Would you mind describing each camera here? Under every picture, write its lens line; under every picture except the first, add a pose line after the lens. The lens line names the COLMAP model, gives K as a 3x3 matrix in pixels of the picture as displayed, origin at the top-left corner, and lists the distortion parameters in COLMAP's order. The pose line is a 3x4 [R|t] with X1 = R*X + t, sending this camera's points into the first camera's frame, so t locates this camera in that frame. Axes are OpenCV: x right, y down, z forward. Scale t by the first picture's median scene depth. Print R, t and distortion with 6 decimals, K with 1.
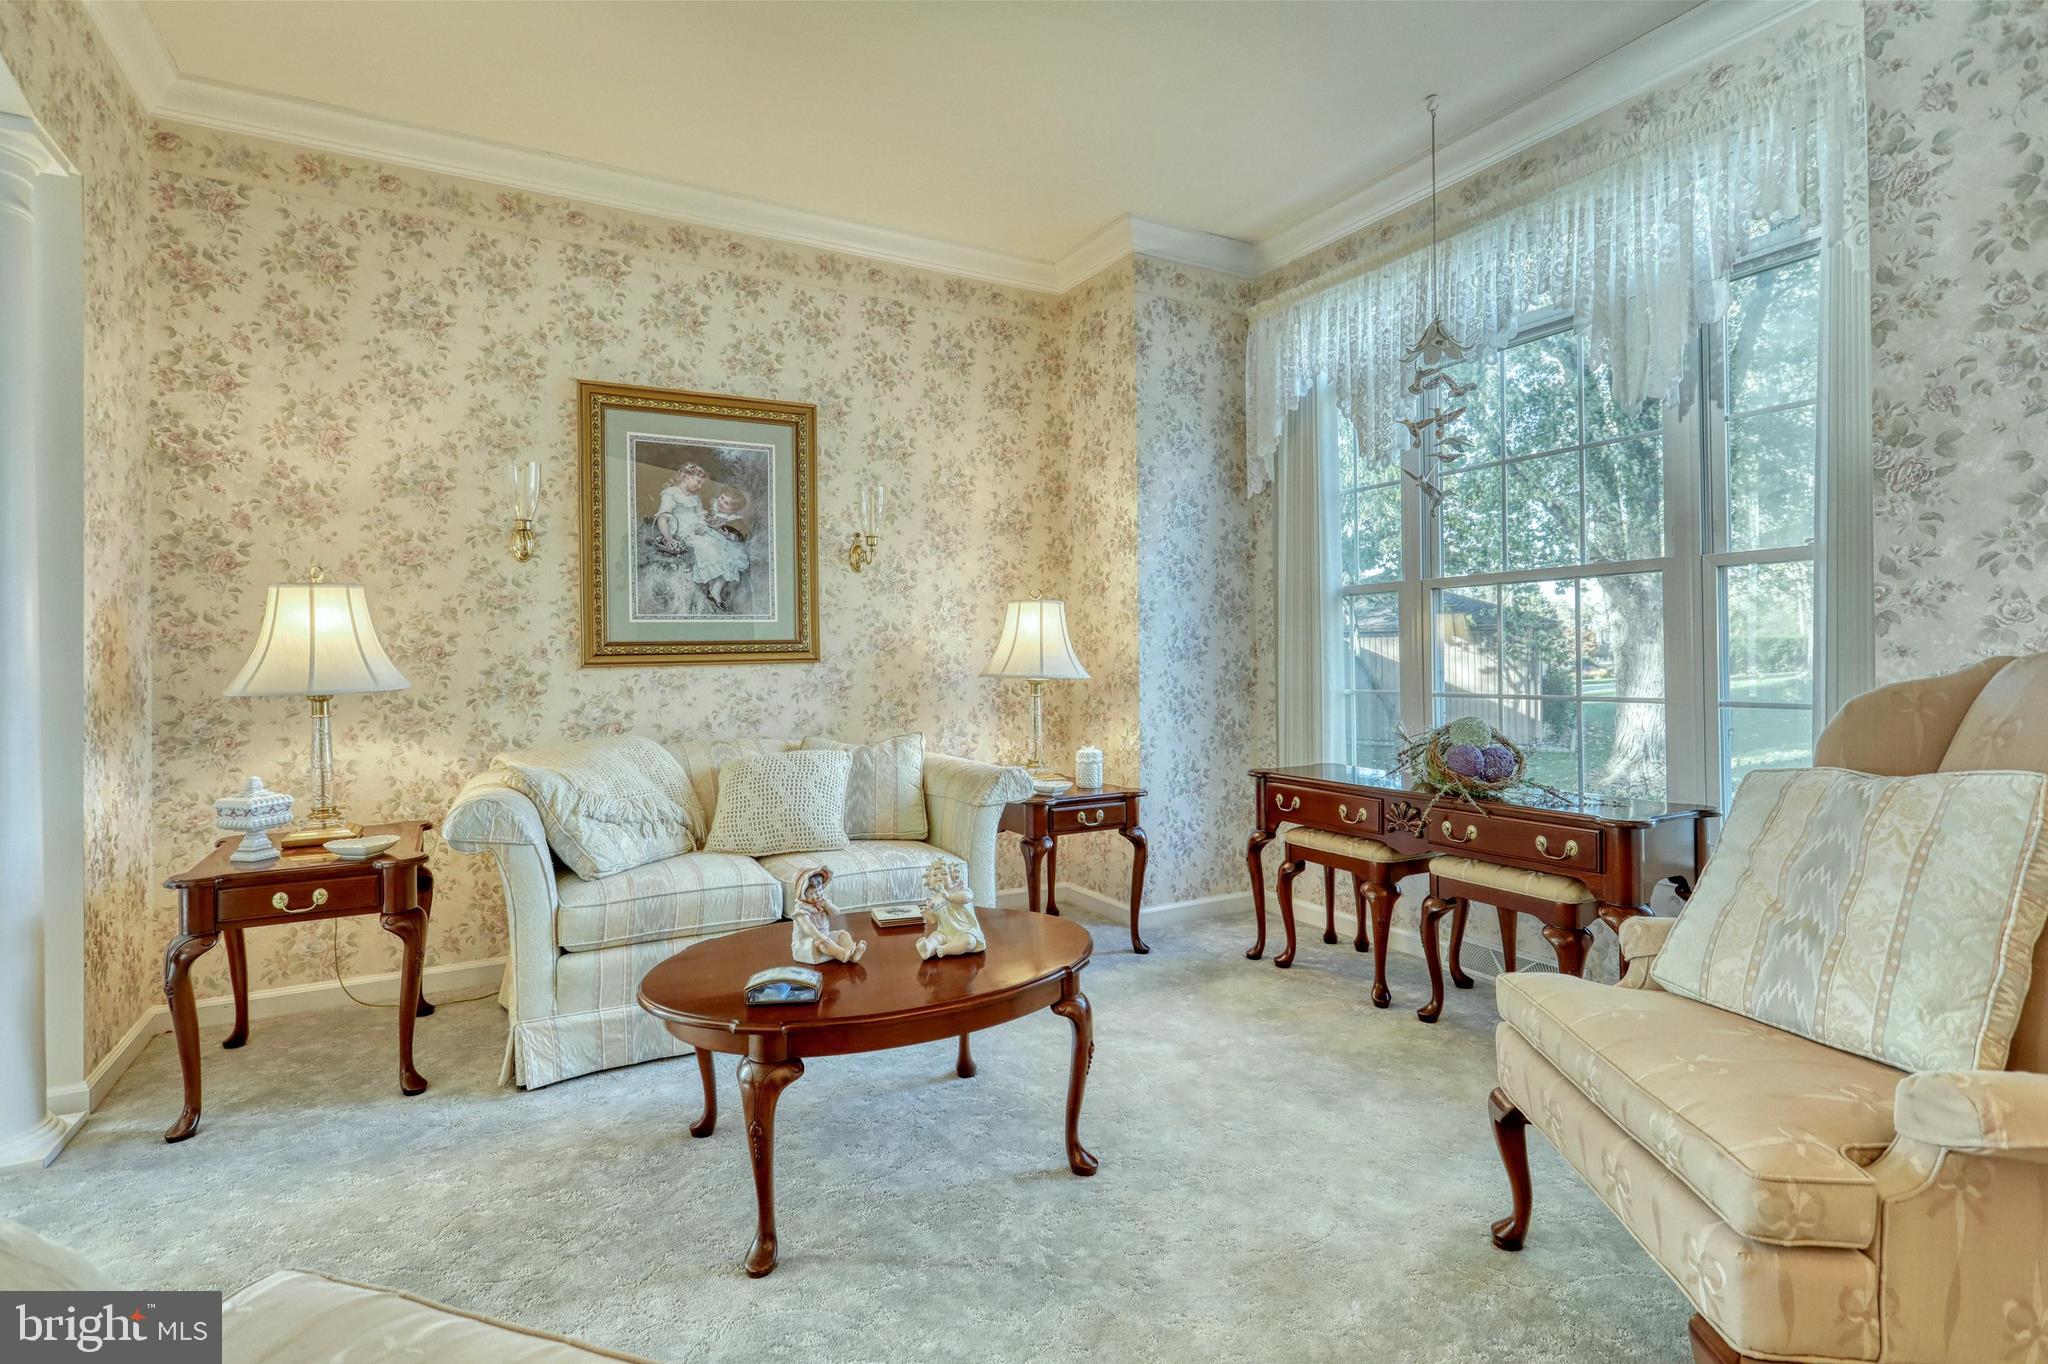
lens RADIAL K [[992.1, 0, 1014.3], [0, 992.1, 644.1], [0, 0, 1]] dist [-0.006493, 0.003333]
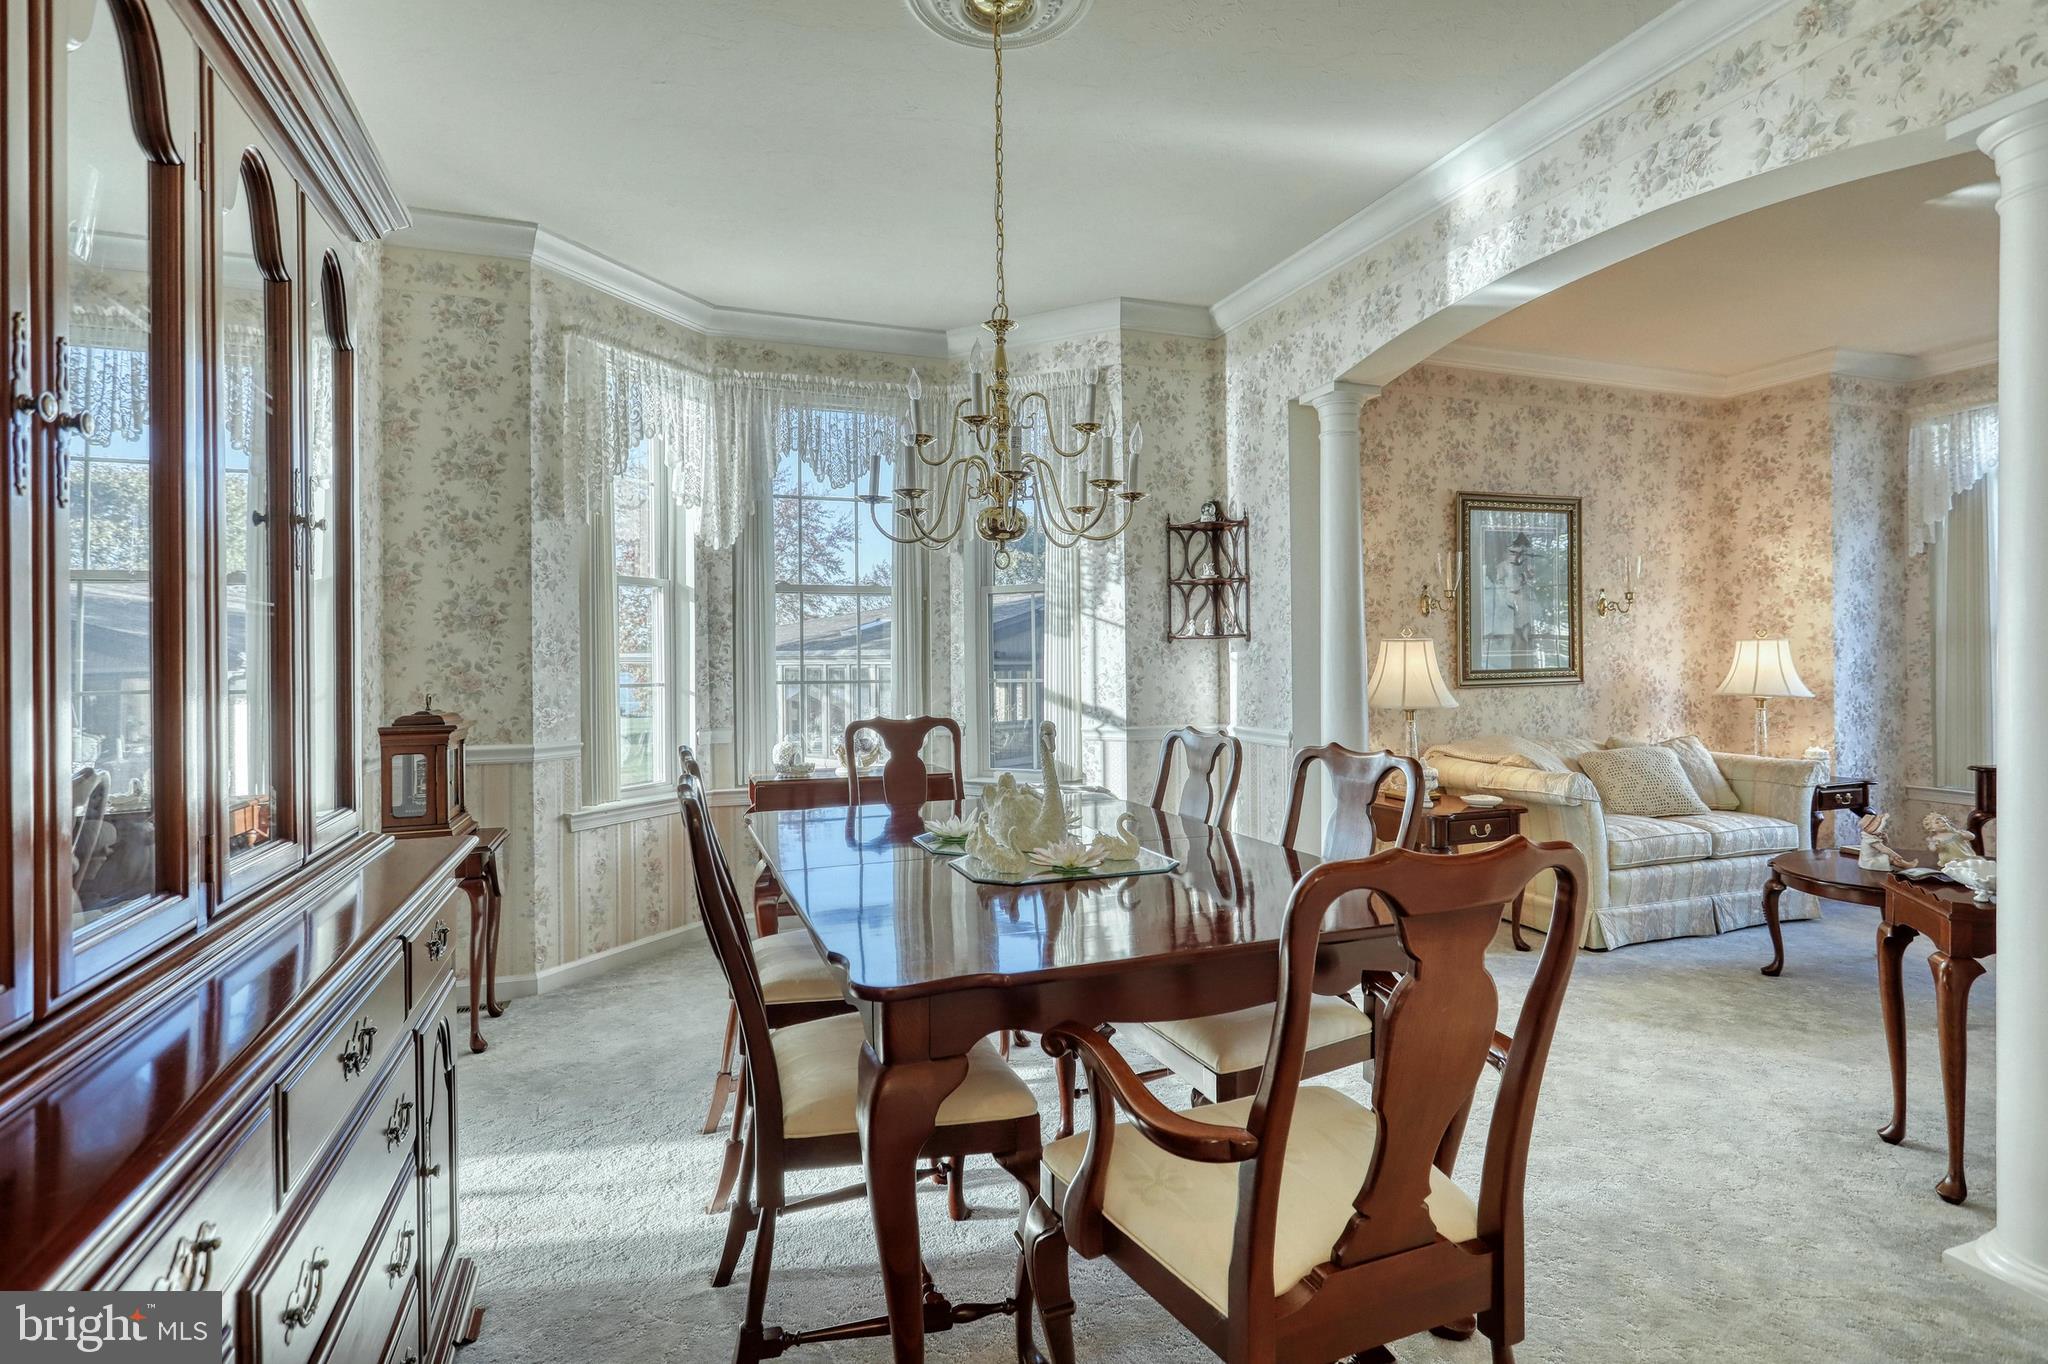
lens RADIAL K [[992.1, 0, 1005.4], [0, 992.1, 660.4], [0, 0, 1]] dist [-0.006493, 0.003333]
pose [[0.986699, -0.000044, -0.162560, -0.726236], [0.002361, 0.999898, 0.014061, -0.033952], [0.162543, -0.014258, 0.986598, -0.466079]]
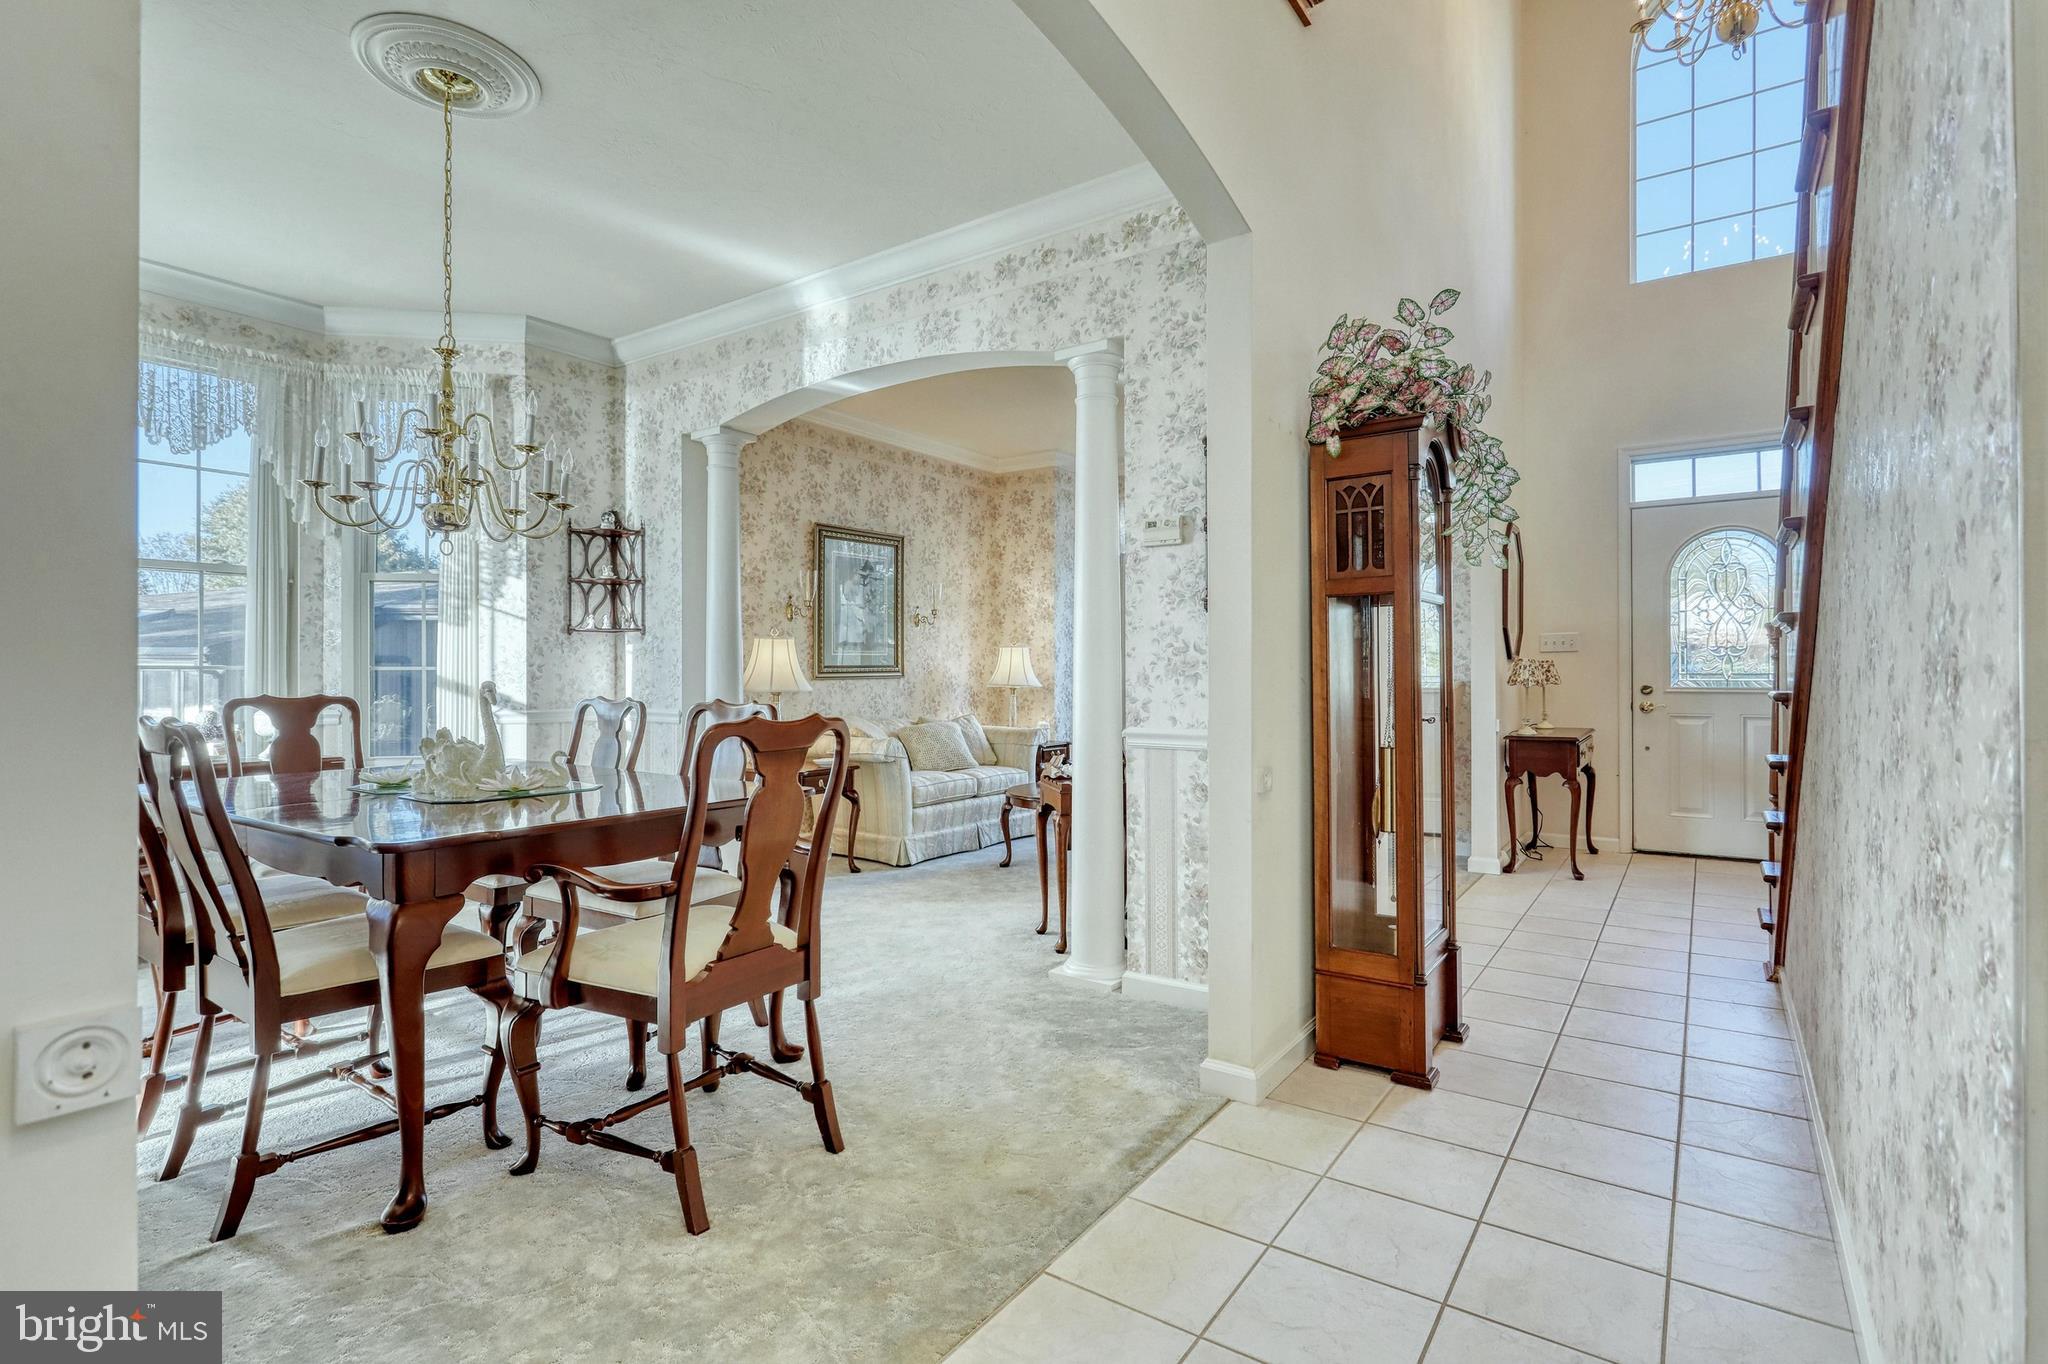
lens RADIAL K [[992.1, 0, 1020.2], [0, 992.1, 672.1], [0, 0, 1]] dist [-0.006493, 0.003333]
pose [[0.897493, 0.010060, 0.440914, -0.765094], [-0.015307, 0.999848, 0.008344, -0.009842], [-0.440763, -0.014237, 0.897510, -0.689806]]
